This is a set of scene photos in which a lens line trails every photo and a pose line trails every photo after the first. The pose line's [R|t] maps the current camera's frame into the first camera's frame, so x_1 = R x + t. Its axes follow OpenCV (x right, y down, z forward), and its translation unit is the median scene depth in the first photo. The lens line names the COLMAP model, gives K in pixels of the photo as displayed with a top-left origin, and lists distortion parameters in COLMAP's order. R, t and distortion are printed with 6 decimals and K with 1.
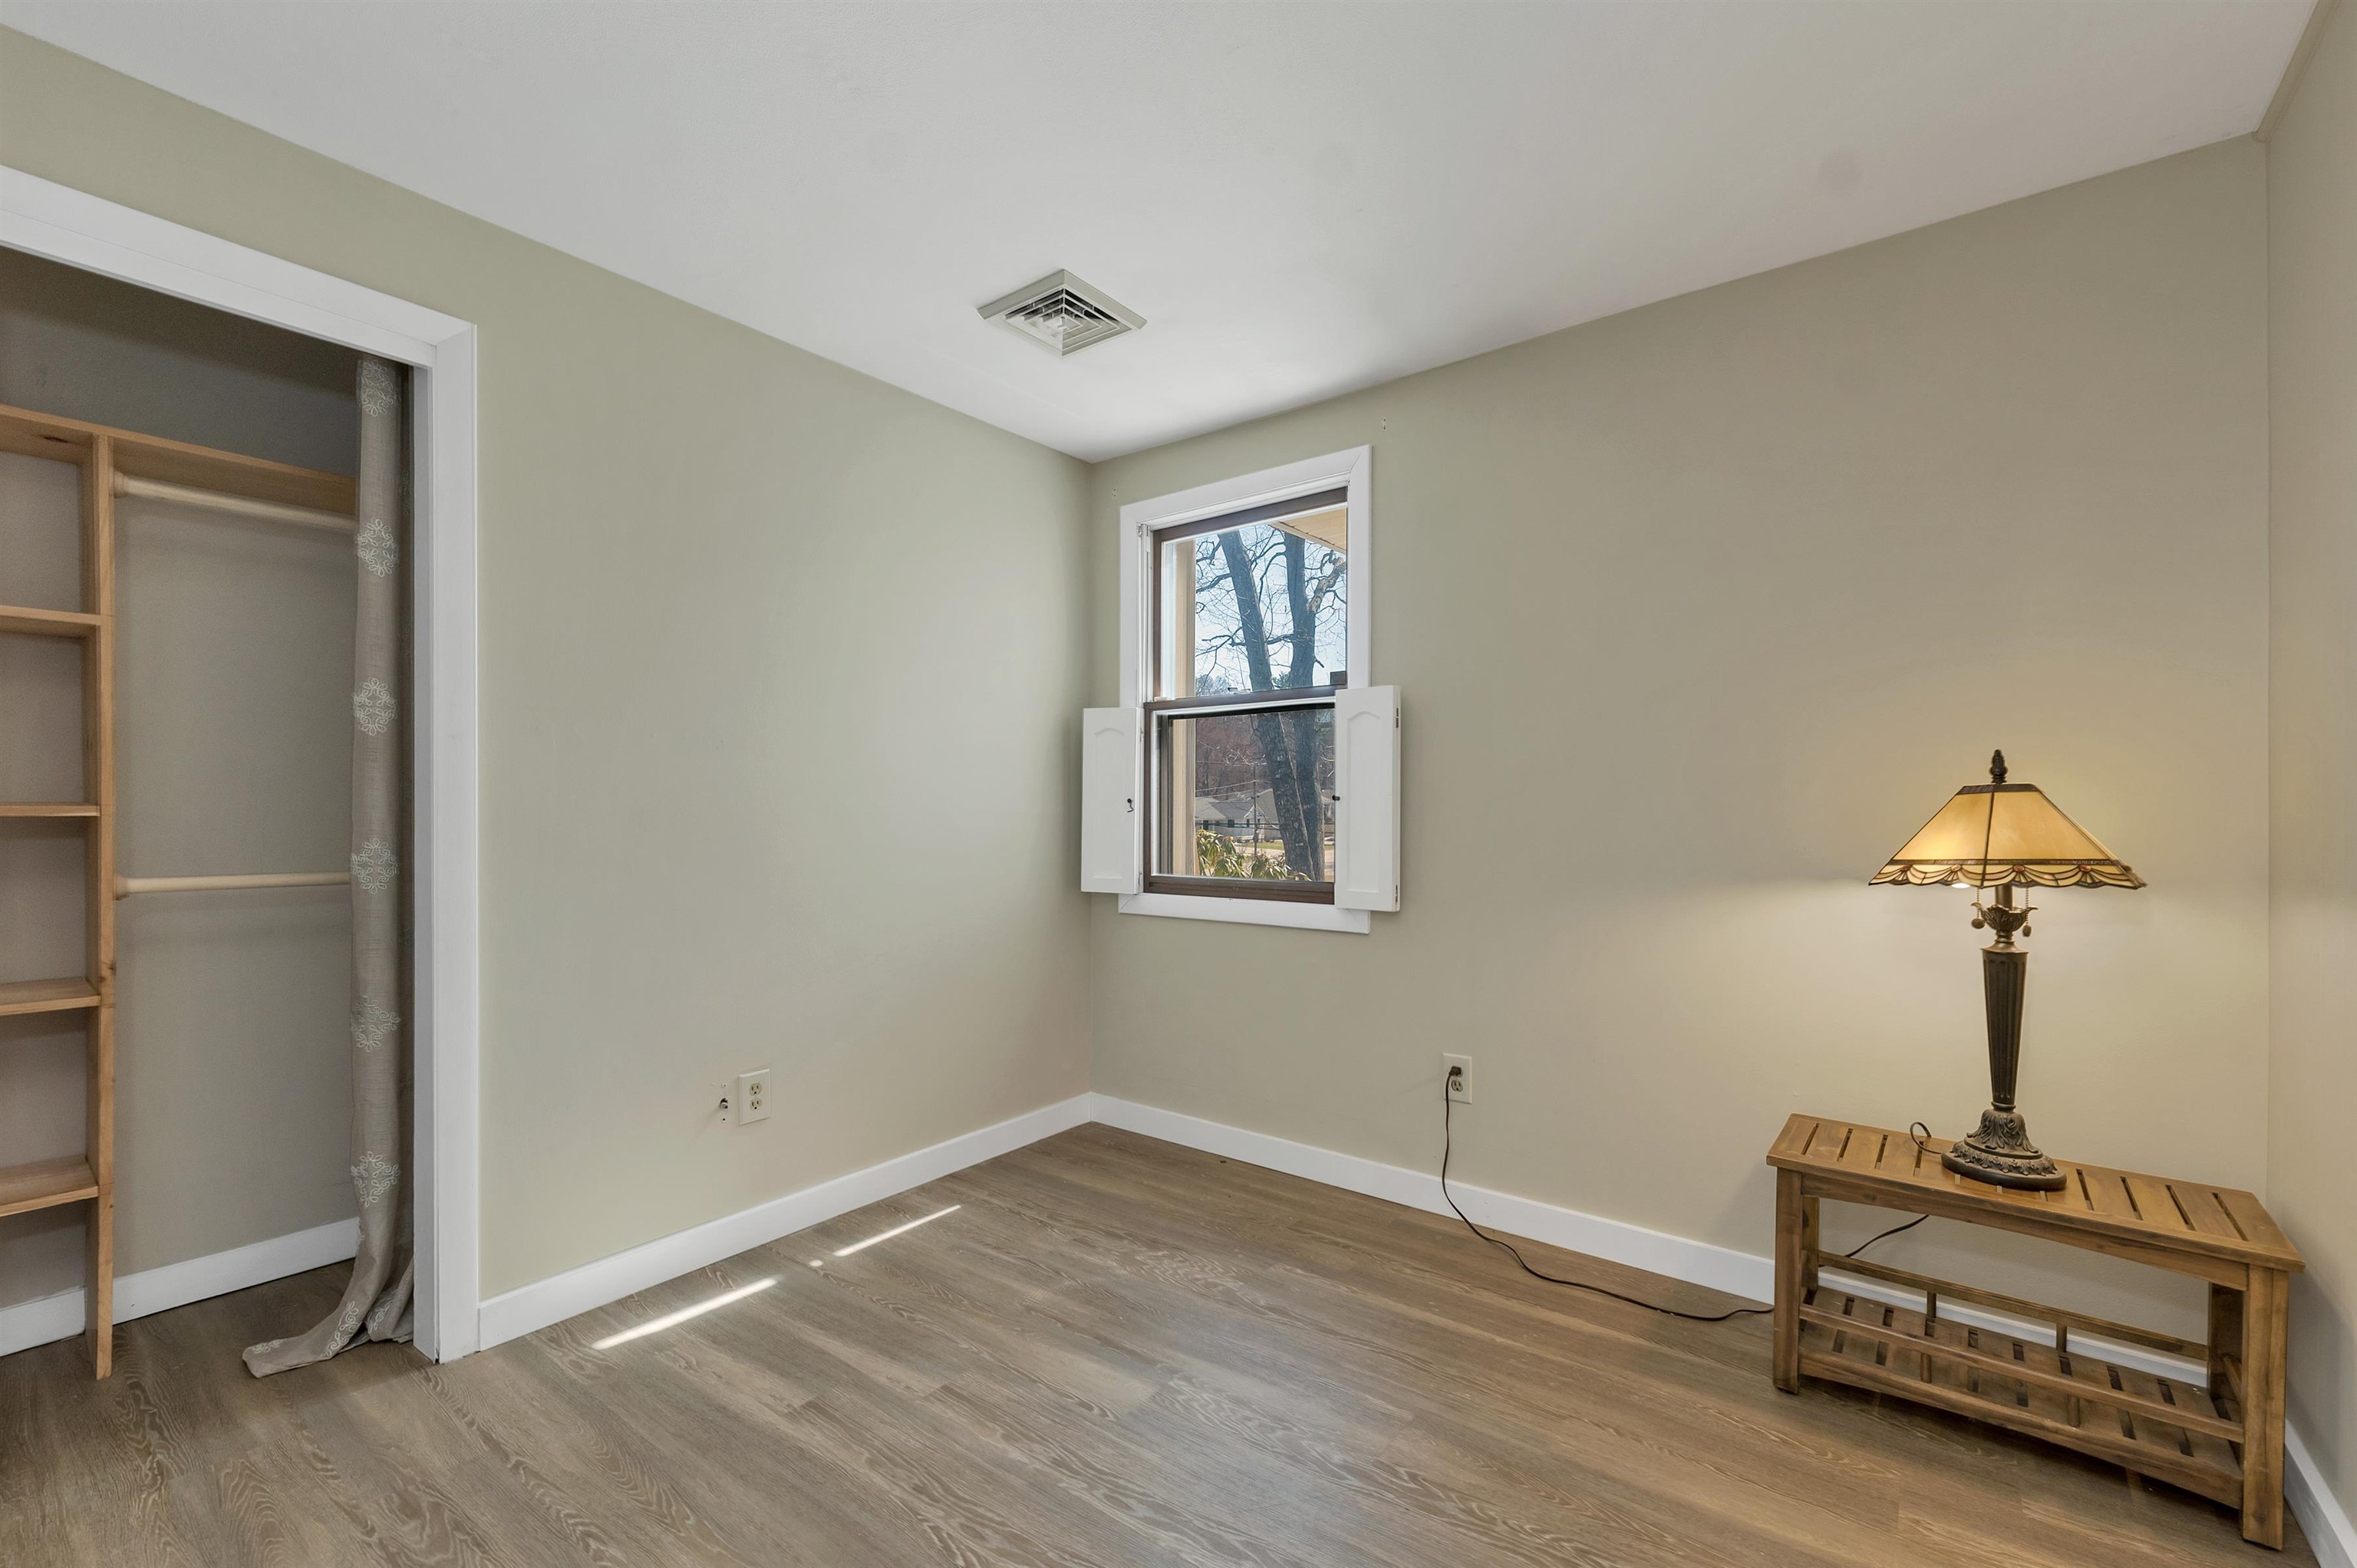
lens RADIAL K [[989.4, 0, 1147.3], [0, 989.4, 806.5], [0, 0, 1]] dist [0.003575, -0.000248]
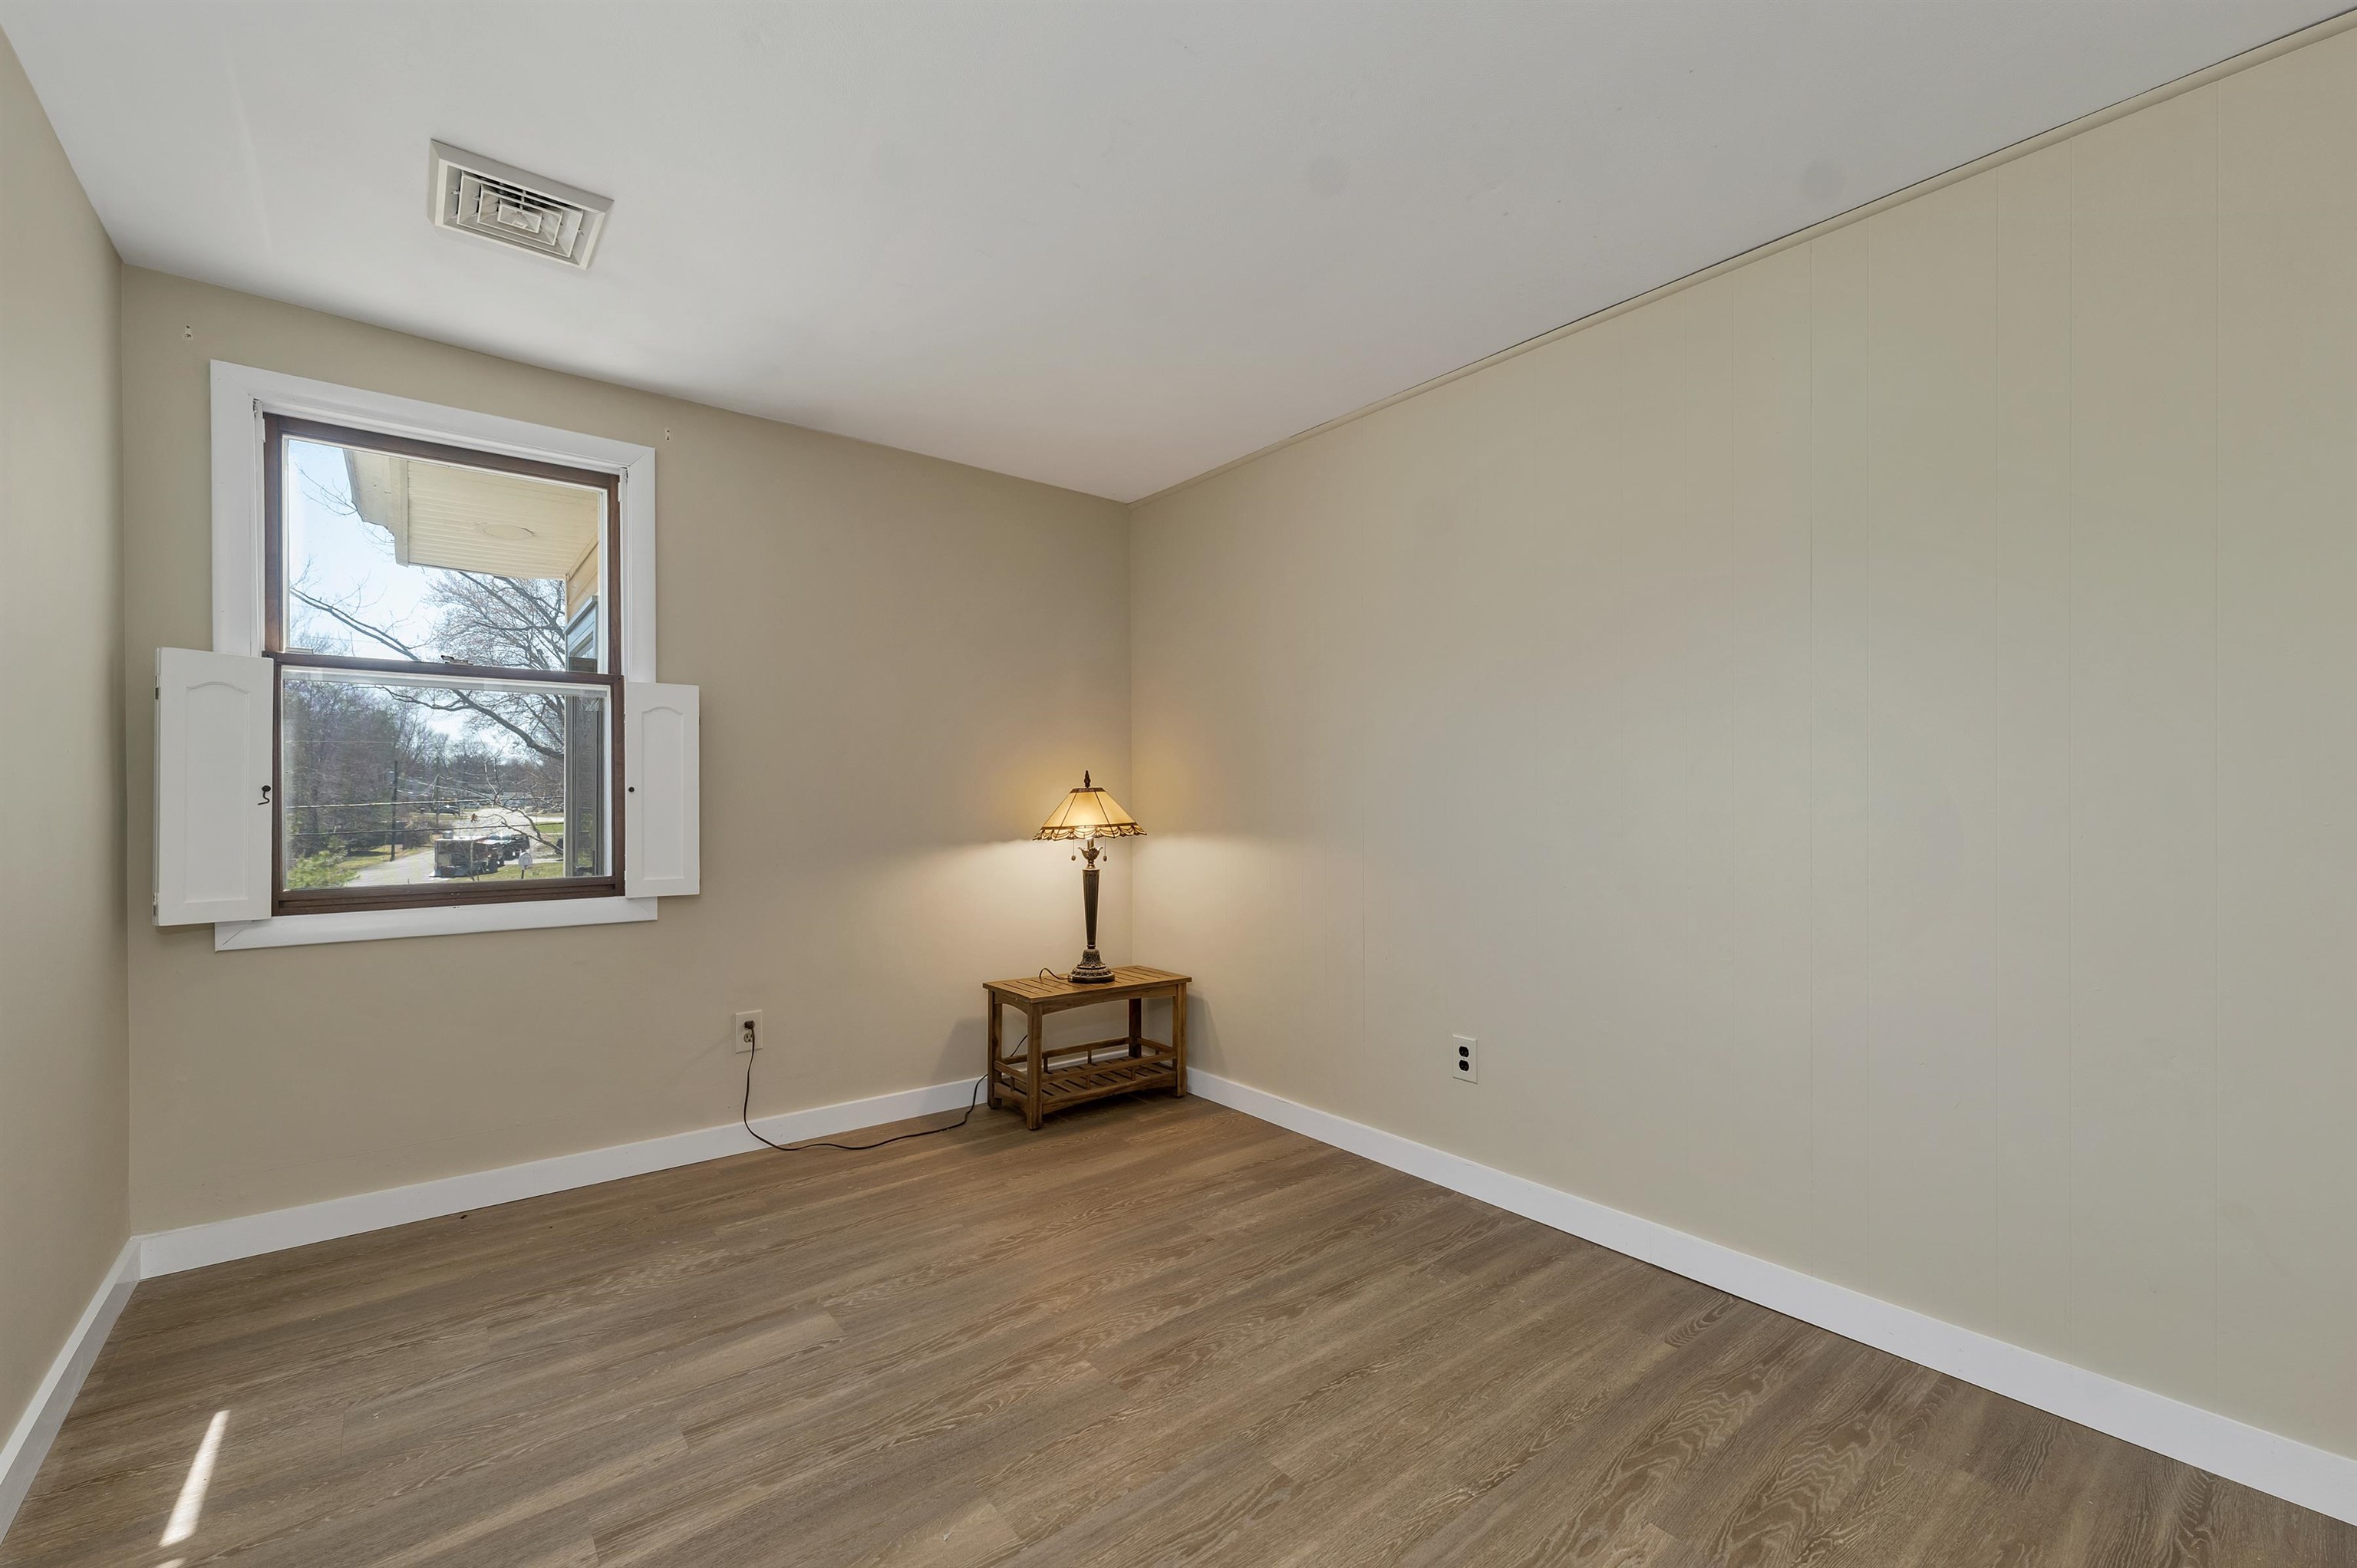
lens RADIAL K [[989.4, 0, 1166.3], [0, 989.4, 795.2], [0, 0, 1]] dist [0.003575, -0.000248]
pose [[0.227901, 0.005367, 0.973669, -0.916830], [-0.001422, 0.999986, -0.005179, 0.003057], [-0.973683, -0.000204, 0.227906, 0.333443]]
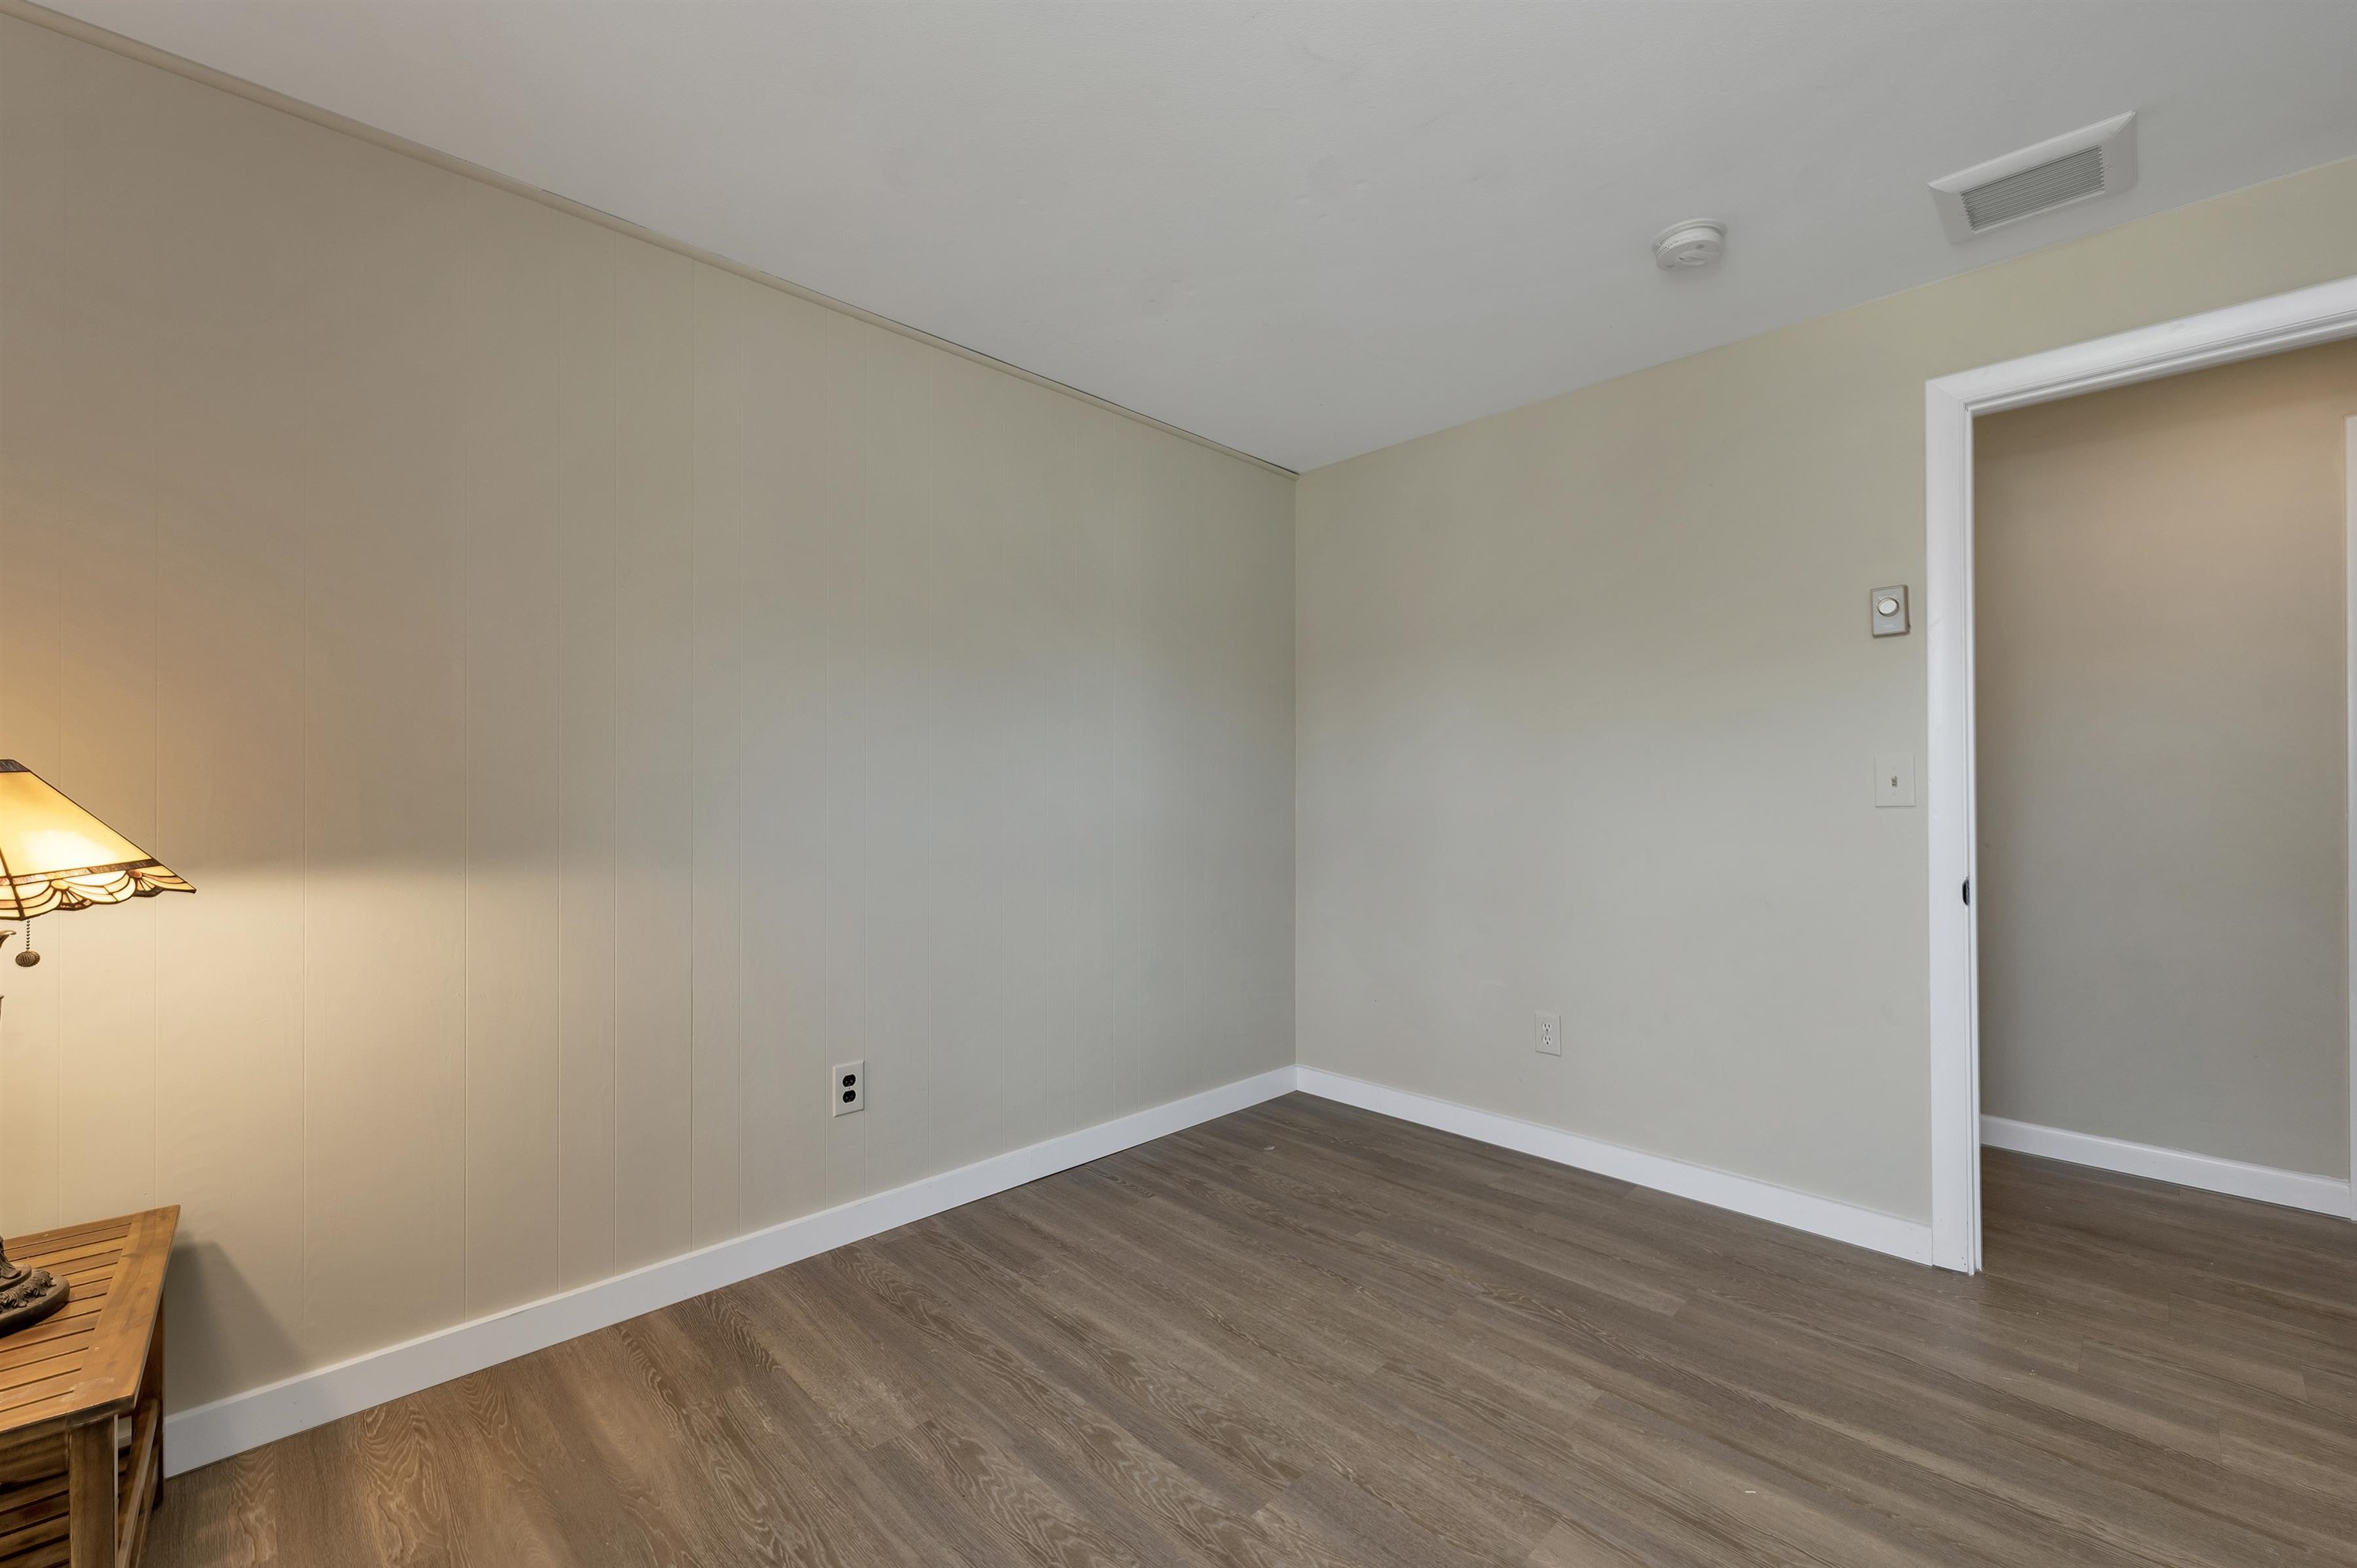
lens RADIAL K [[989.4, 0, 1172.6], [0, 989.4, 786.4], [0, 0, 1]] dist [0.003575, -0.000248]
pose [[-0.993917, 0.001293, 0.110126, -0.040251], [0.001087, 0.999998, -0.001927, -0.002861], [-0.110128, -0.001796, -0.993916, 1.356668]]
